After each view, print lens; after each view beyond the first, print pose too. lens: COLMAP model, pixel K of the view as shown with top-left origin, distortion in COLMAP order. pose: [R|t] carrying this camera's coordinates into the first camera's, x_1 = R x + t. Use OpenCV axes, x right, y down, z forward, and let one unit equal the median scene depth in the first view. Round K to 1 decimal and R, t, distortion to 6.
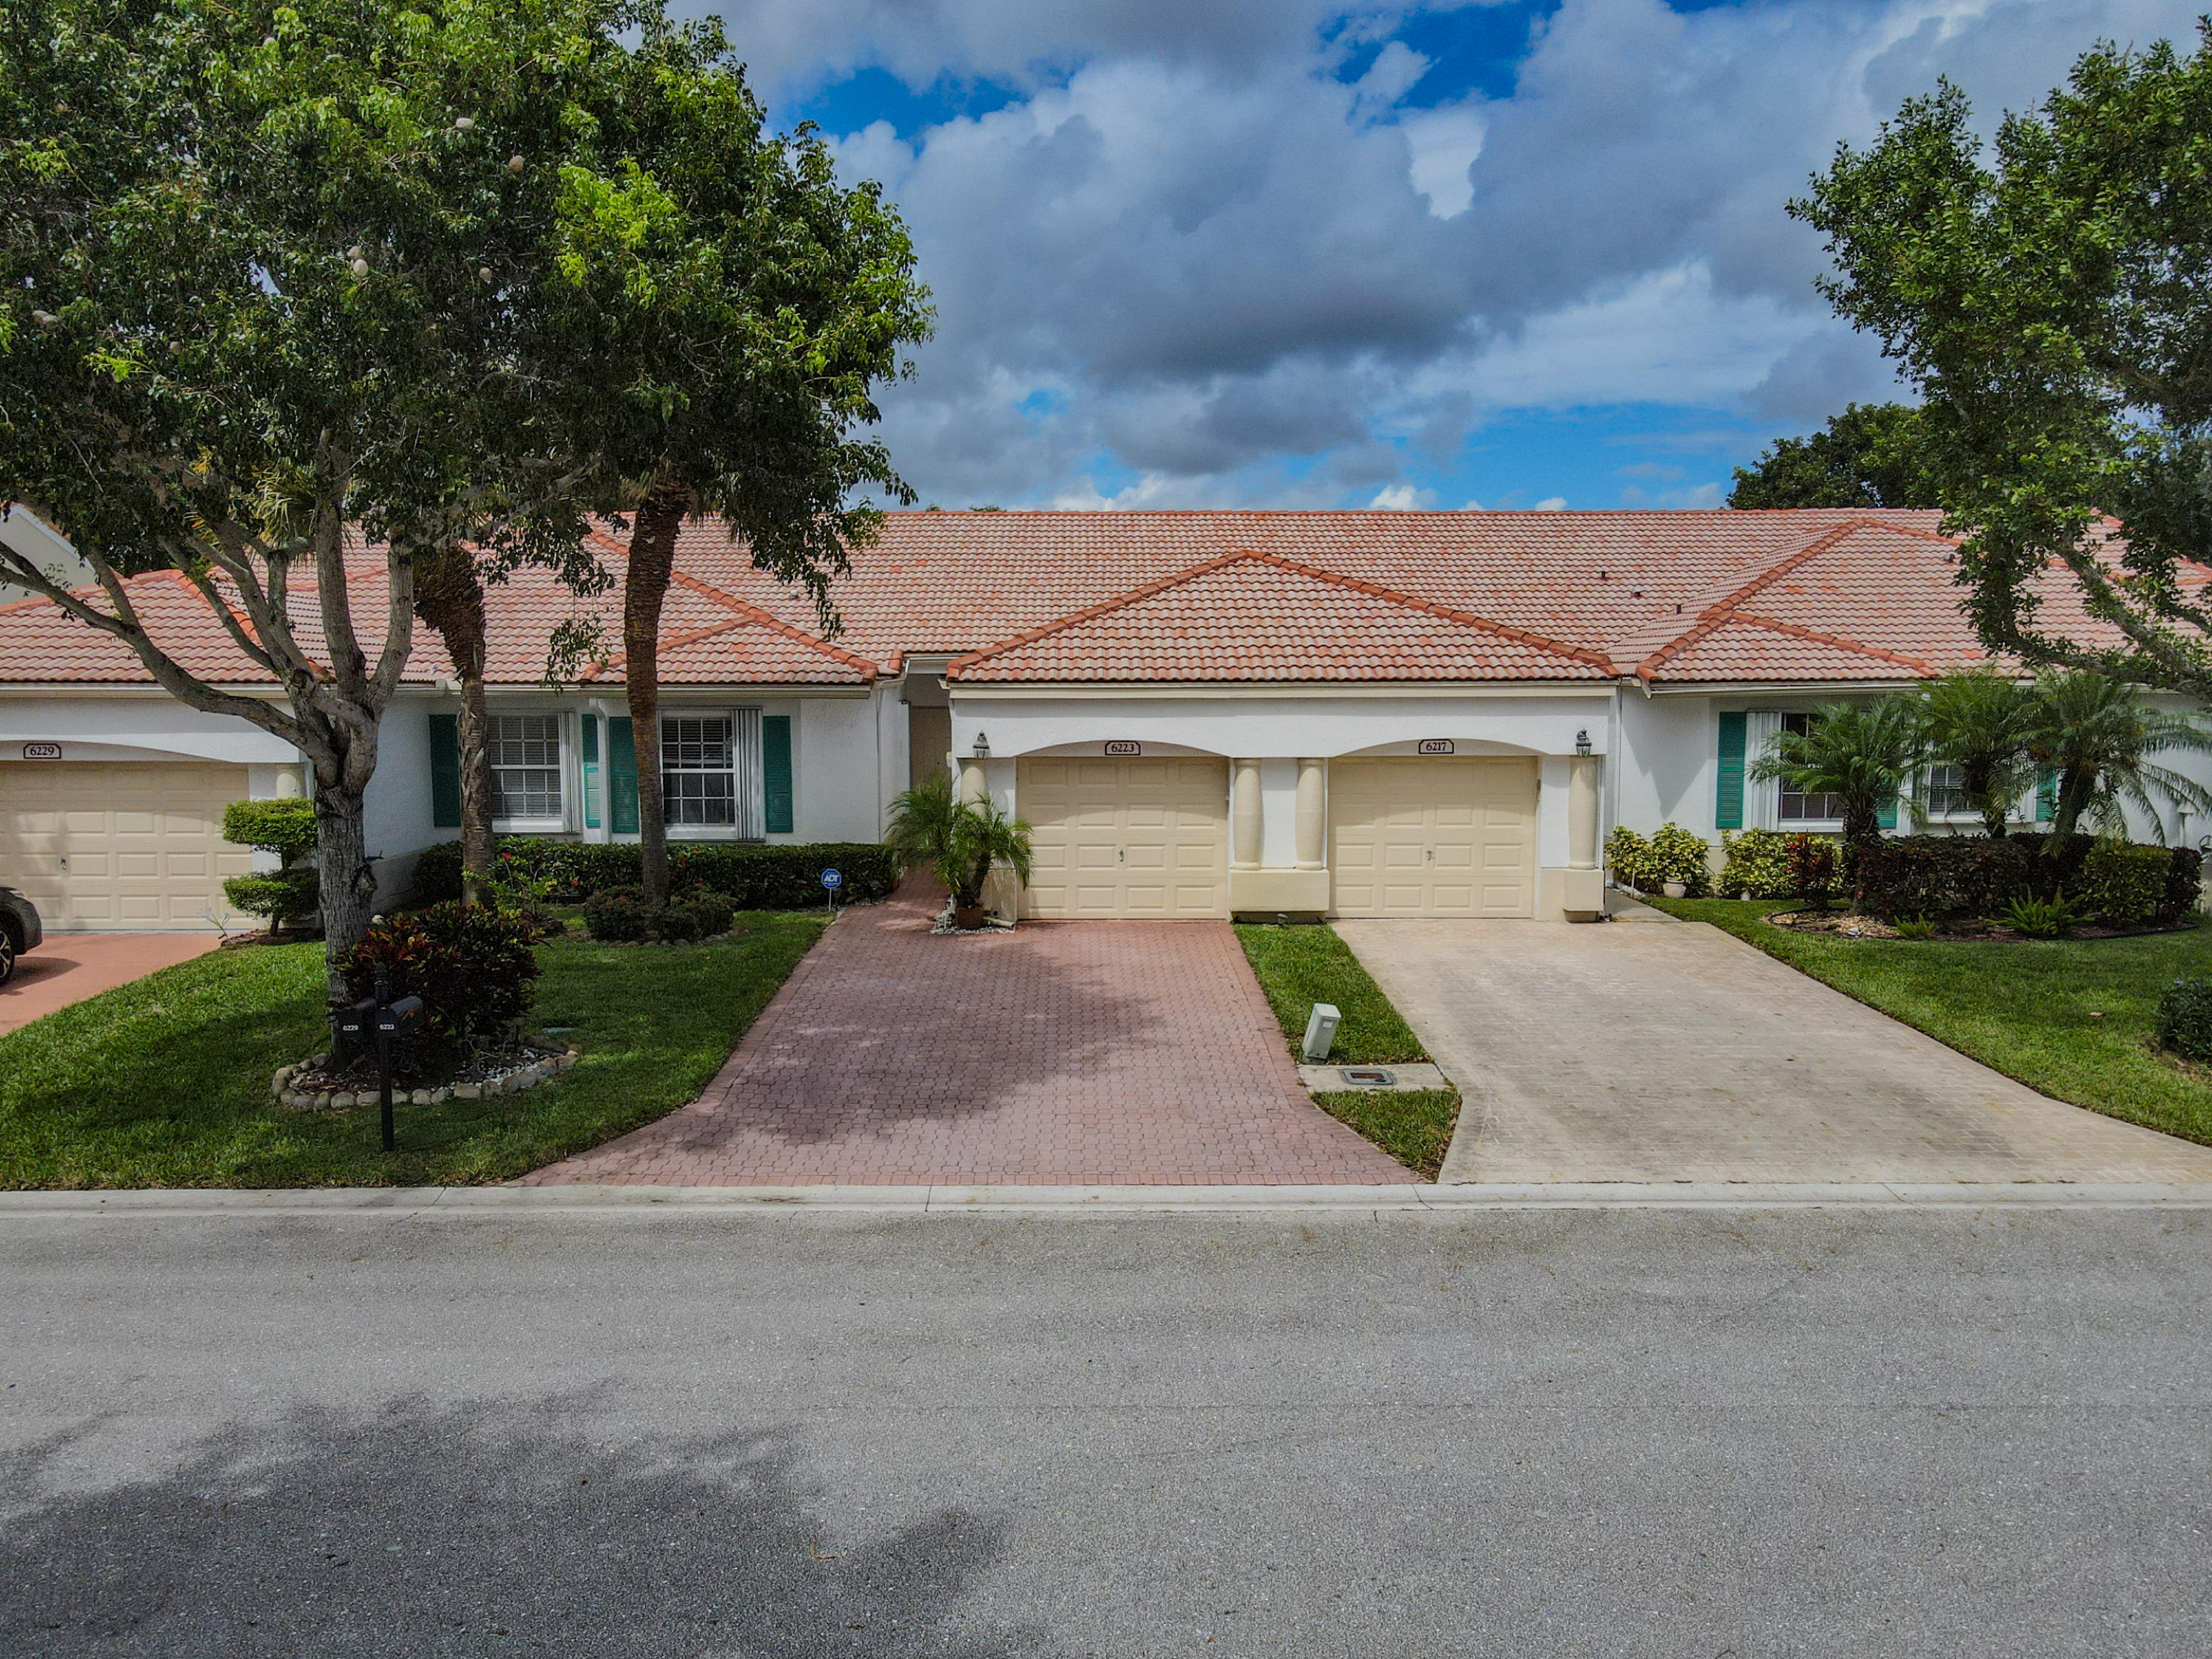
lens RADIAL K [[1526.2, 0, 1056.4], [0, 1526.2, 843.3], [0, 0, 1]] dist [-0.005869, 0.038926]
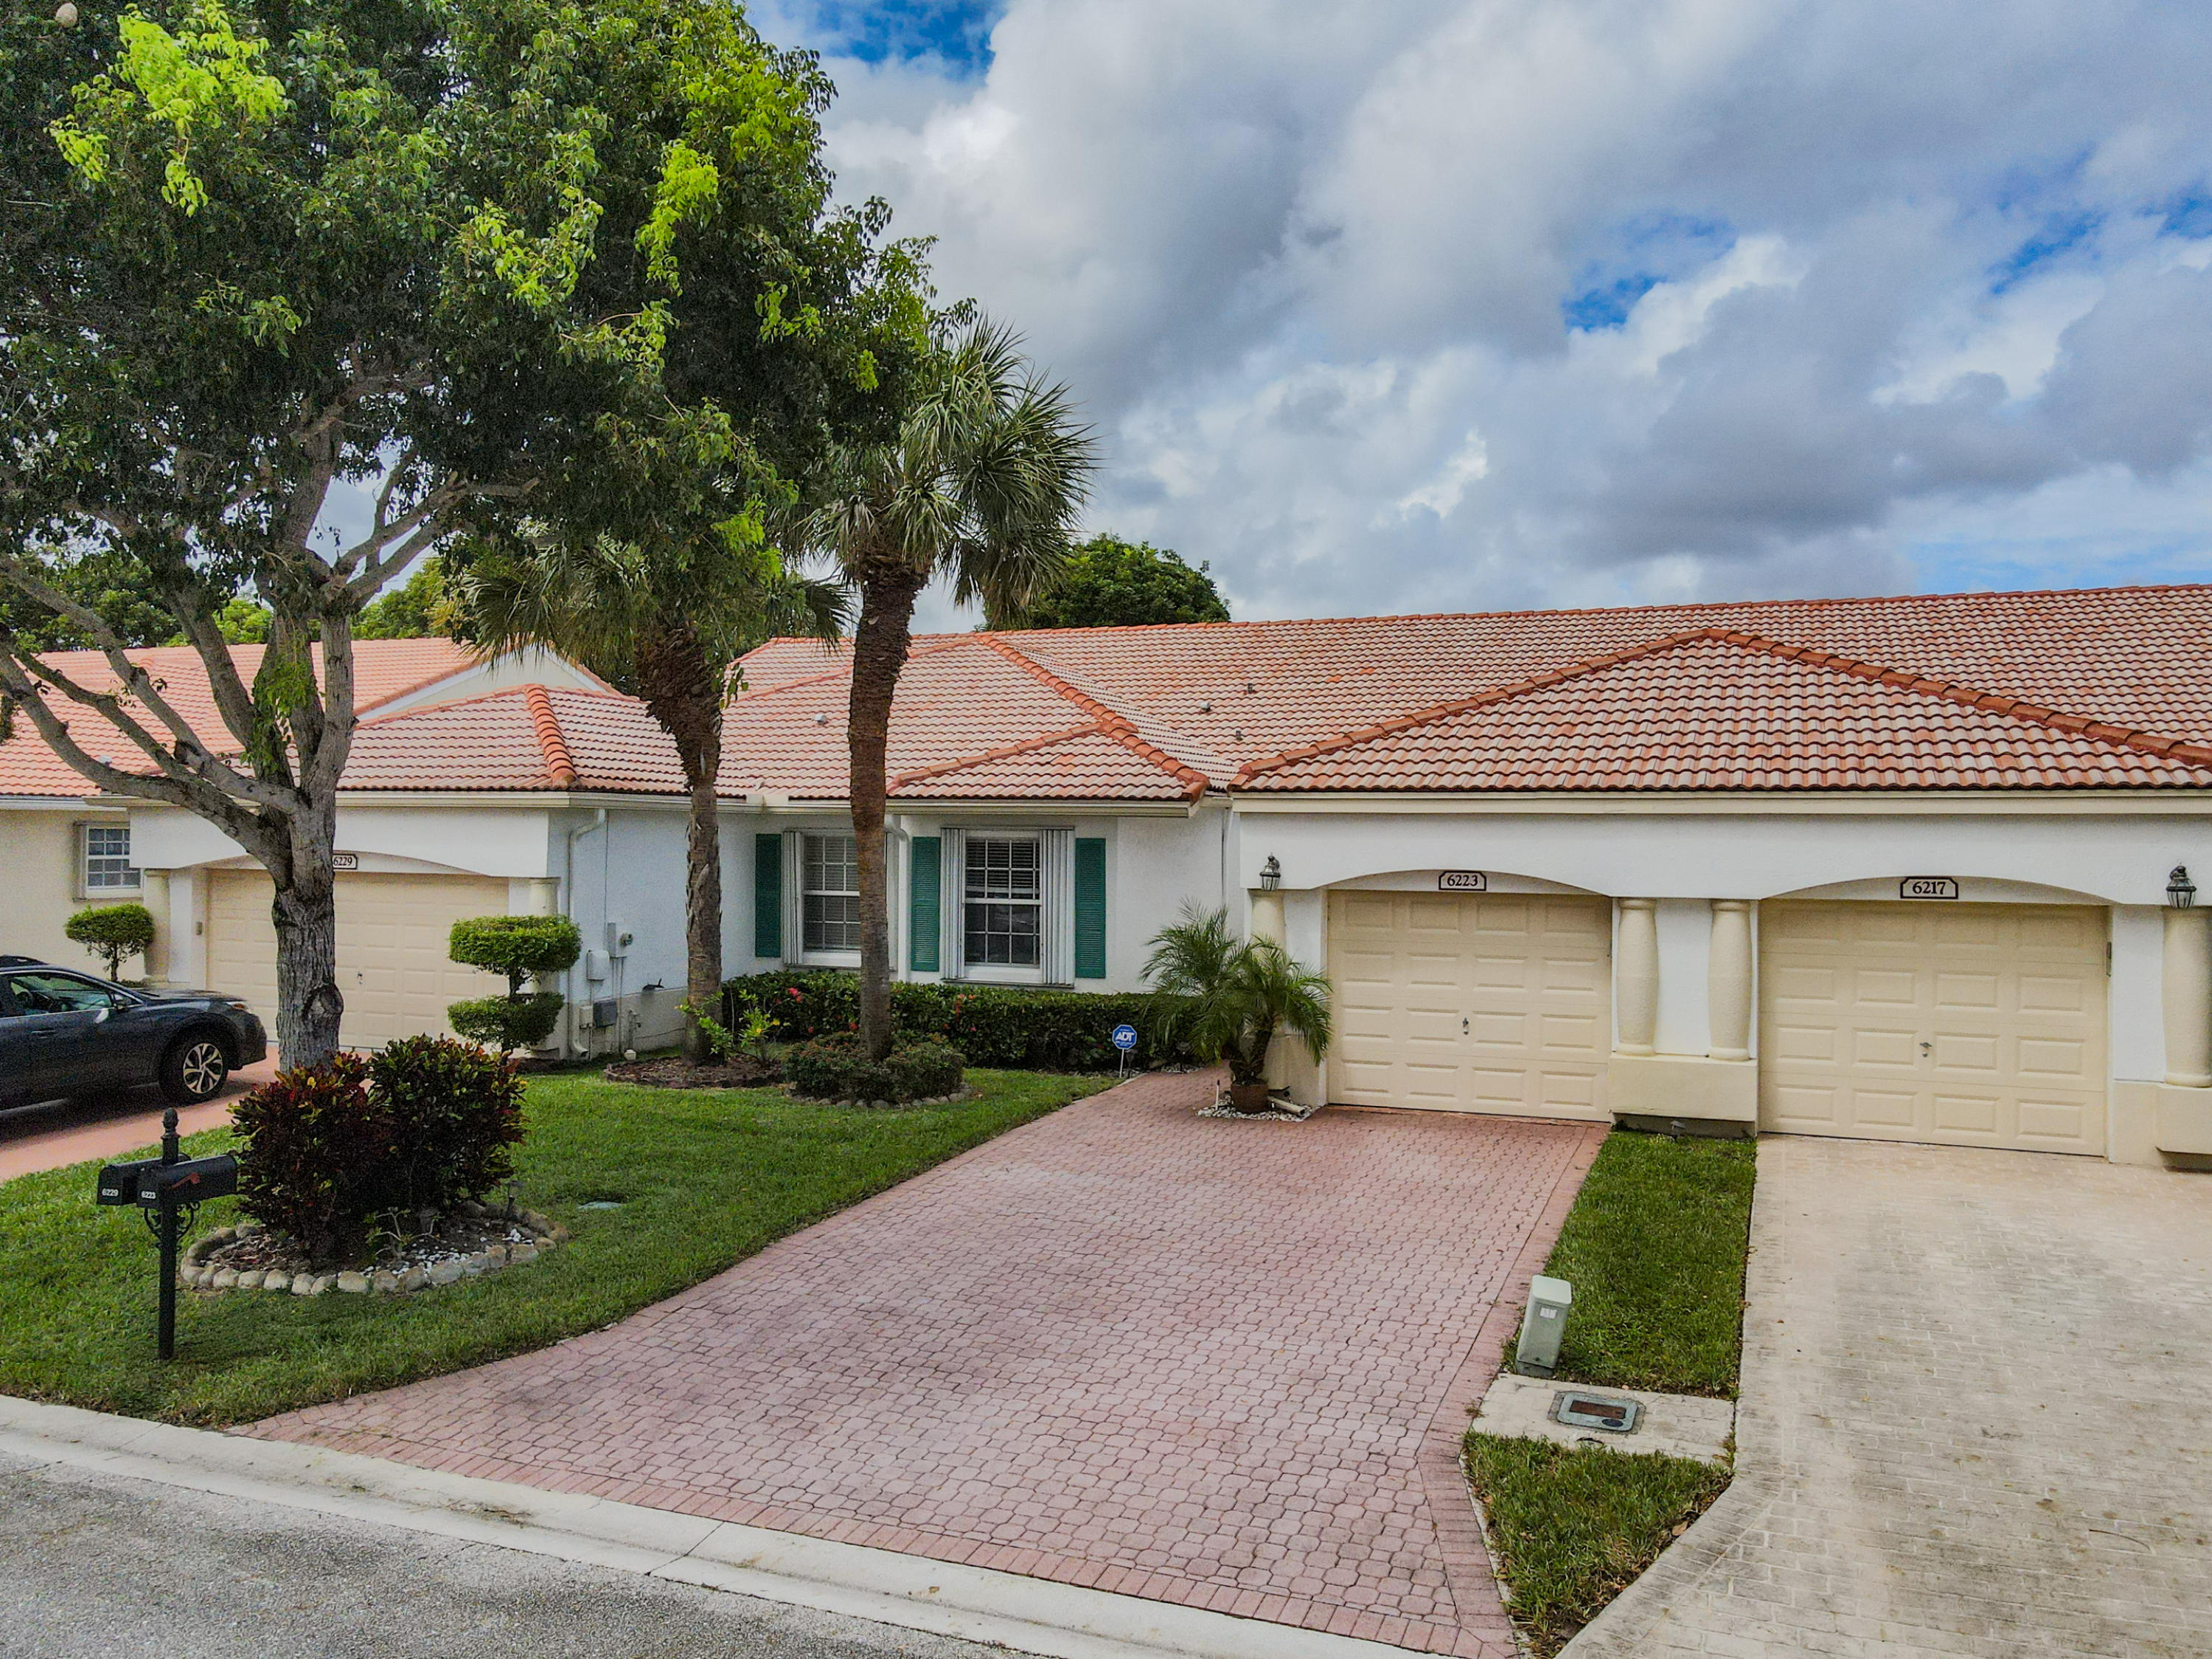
lens RADIAL K [[1578.4, 0, 1172.9], [0, 1578.4, 841.1], [0, 0, 1]] dist [0.014037, 0.003326]
pose [[0.938777, 0.011216, -0.344343, 0.179177], [-0.046305, 0.994509, -0.093847, -0.002835], [0.341400, 0.104046, 0.934142, 0.234276]]
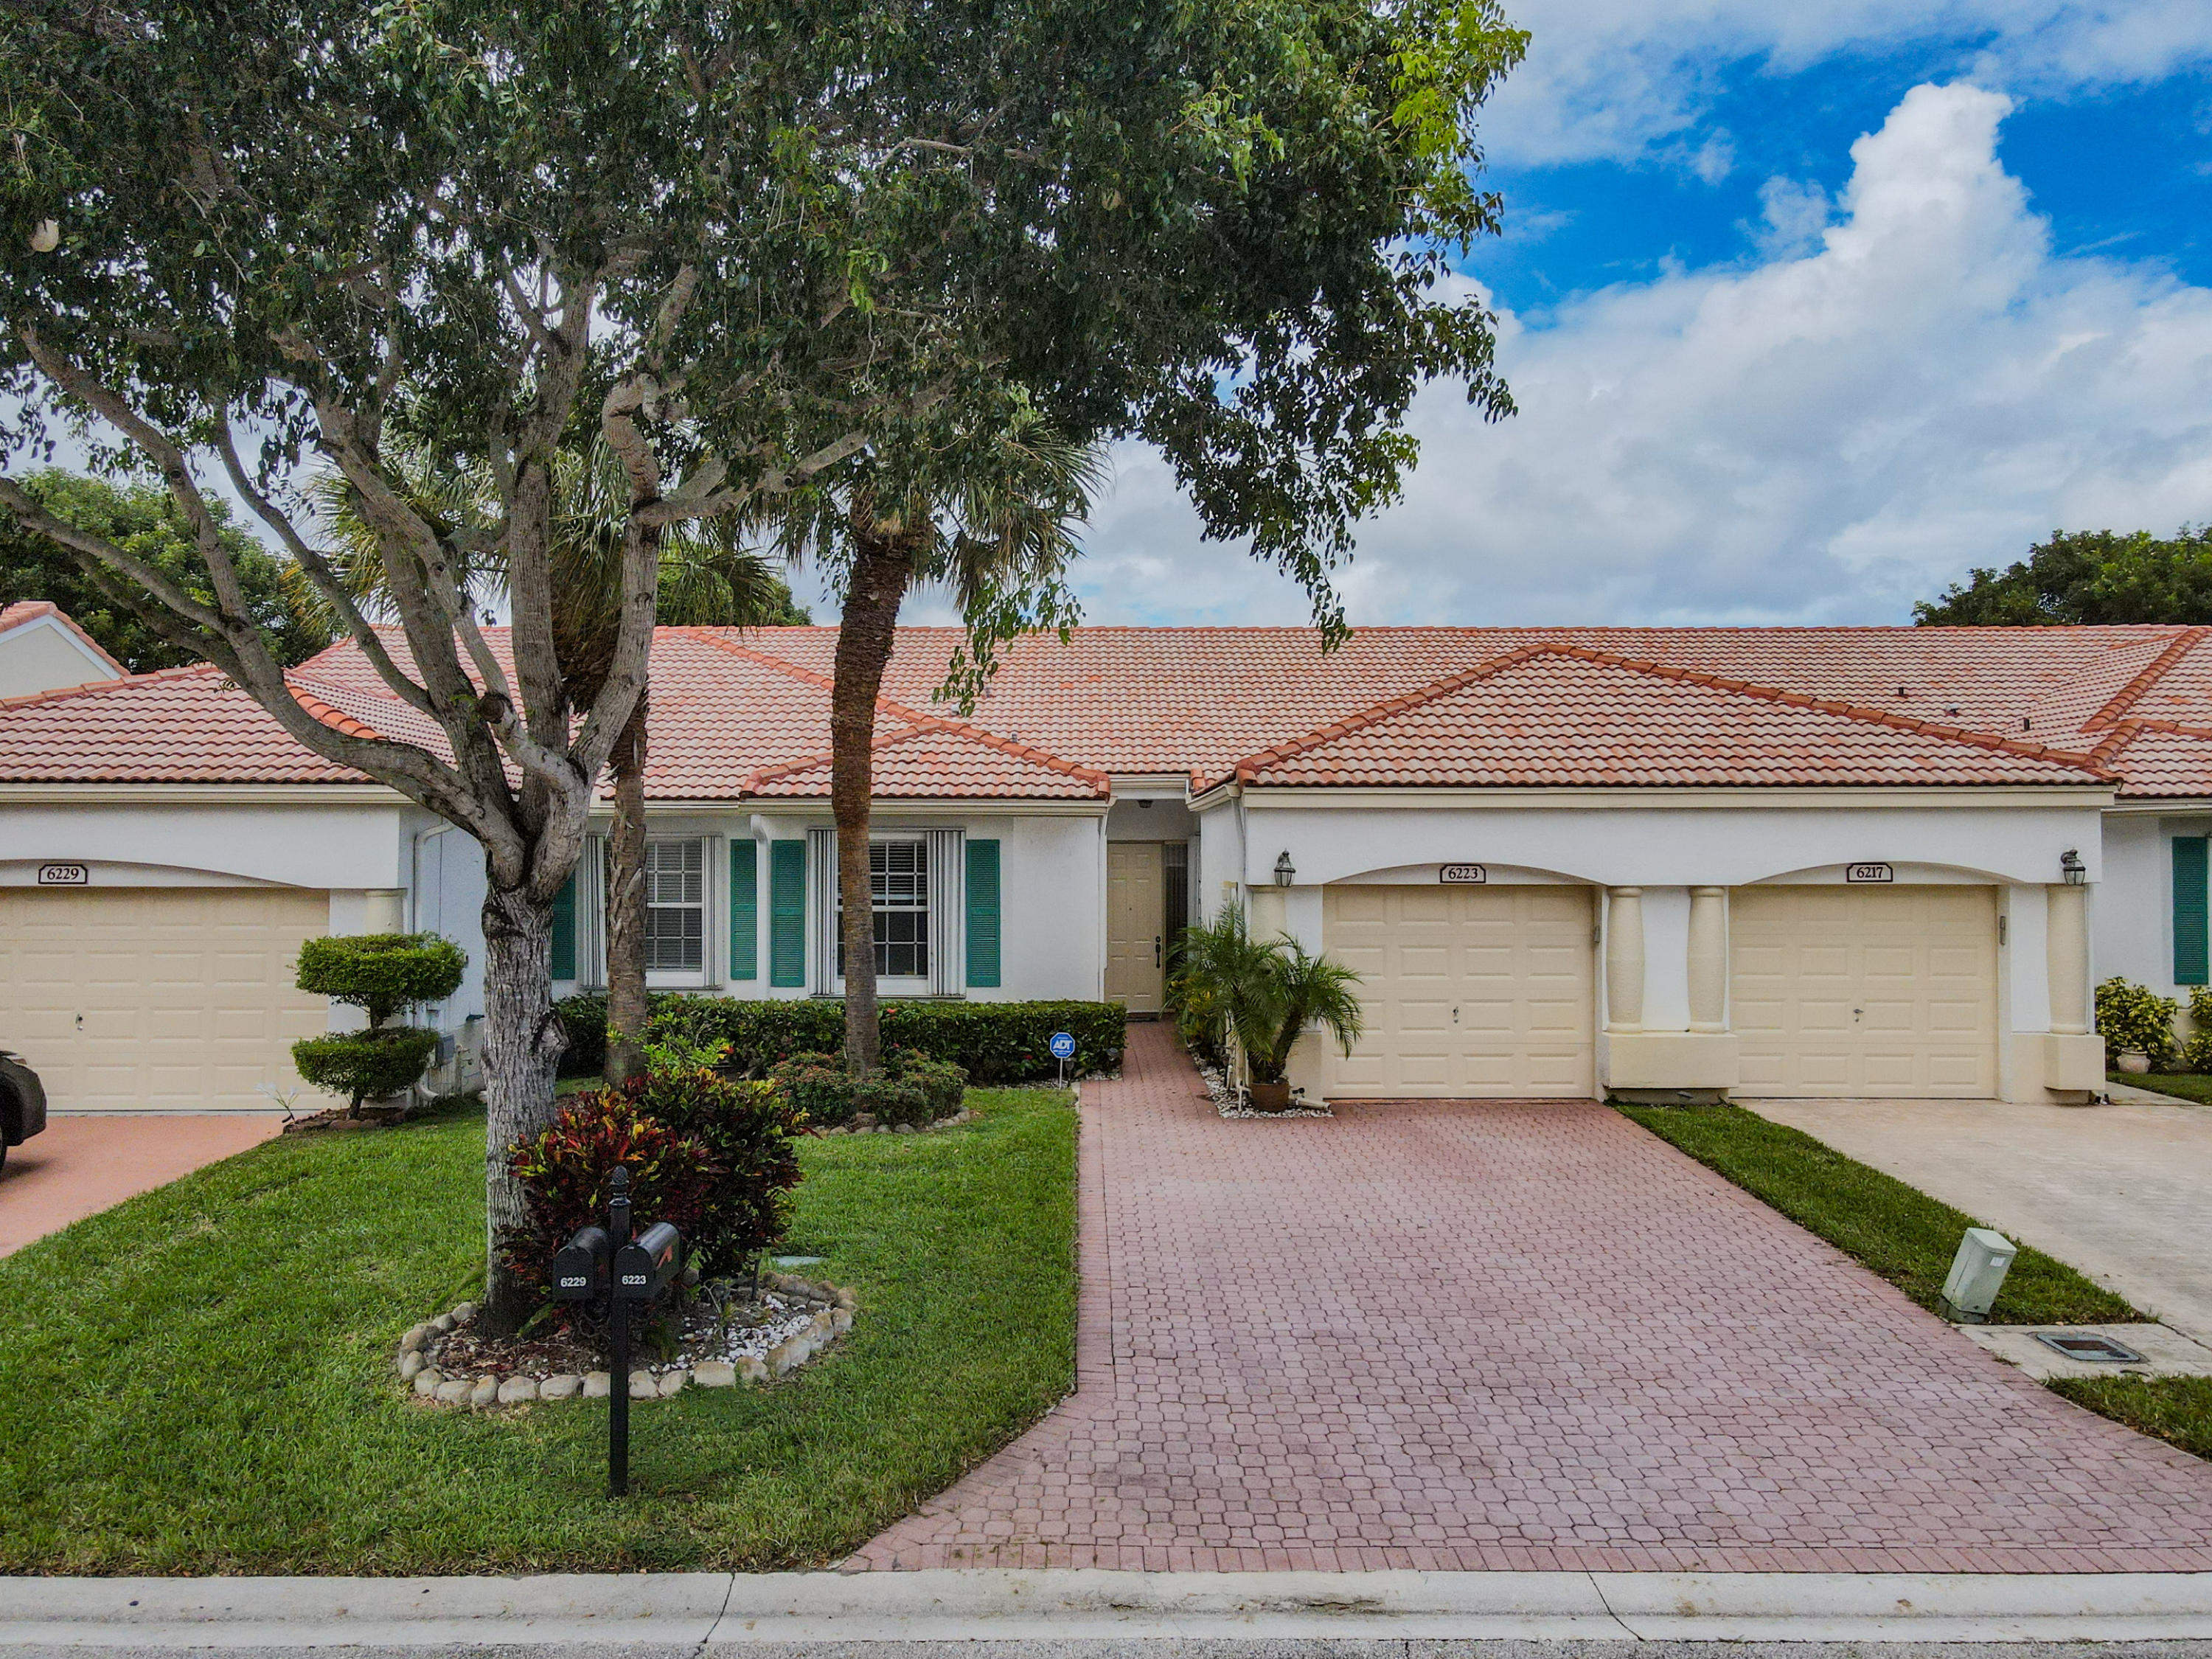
lens RADIAL K [[1551.0, 0, 1071.7], [0, 1551.0, 856.4], [0, 0, 1]] dist [0.013531, -0.001021]
pose [[0.999993, 0.001759, -0.003167, -0.153359], [-0.002084, 0.994403, -0.105634, 0.012266], [0.002964, 0.105640, 0.994400, 0.223577]]
